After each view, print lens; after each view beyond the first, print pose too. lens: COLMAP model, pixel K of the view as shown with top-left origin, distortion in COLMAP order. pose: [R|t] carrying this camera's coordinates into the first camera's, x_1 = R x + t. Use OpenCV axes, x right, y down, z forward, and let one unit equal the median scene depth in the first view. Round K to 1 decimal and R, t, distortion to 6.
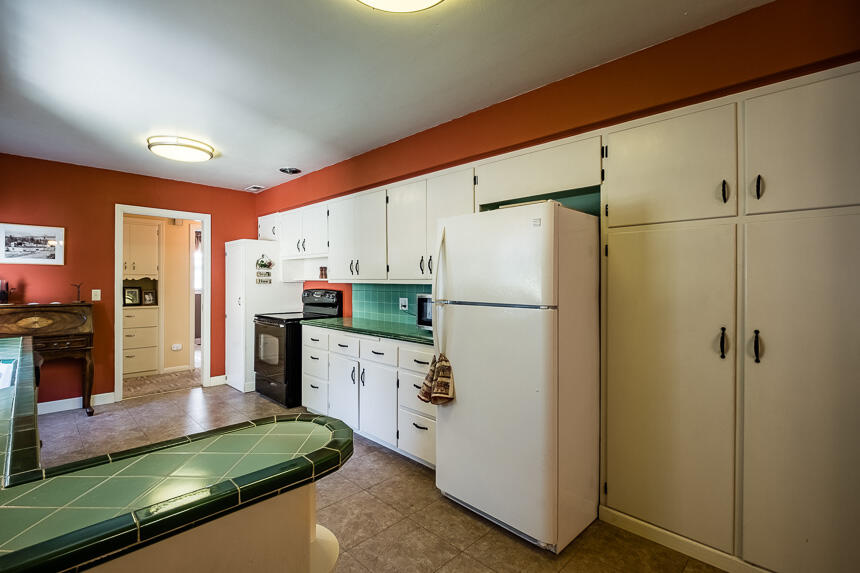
lens RADIAL K [[403.8, 0, 422.8], [0, 403.8, 281.6], [0, 0, 1]] dist [-0.002492, -0.000123]
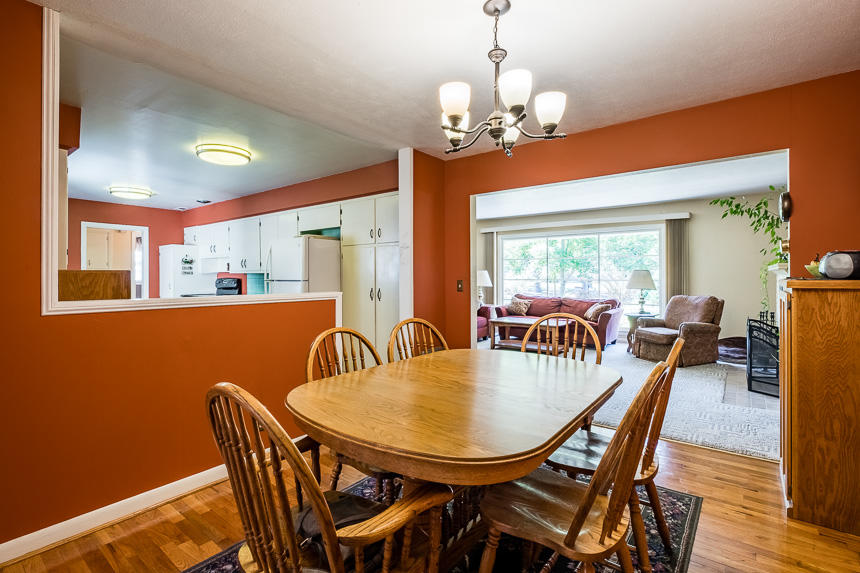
lens RADIAL K [[403.8, 0, 422.8], [0, 403.8, 281.6], [0, 0, 1]] dist [-0.002492, -0.000123]
pose [[0.992664, -0.003225, 0.120866, 0.335980], [0.002114, 0.999954, 0.009320, 0.023100], [-0.120891, -0.008996, 0.992625, -0.677690]]
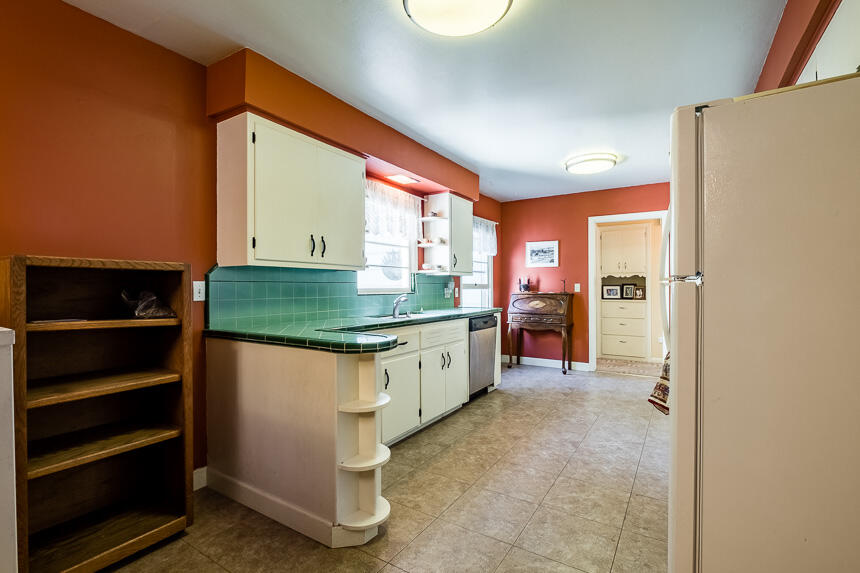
lens RADIAL K [[403.8, 0, 422.8], [0, 403.8, 281.6], [0, 0, 1]] dist [-0.002492, -0.000123]
pose [[0.213029, -0.014545, -0.976938, 0.390308], [0.000383, 0.999890, -0.014803, 0.032086], [0.977046, 0.002780, 0.213011, 0.208665]]
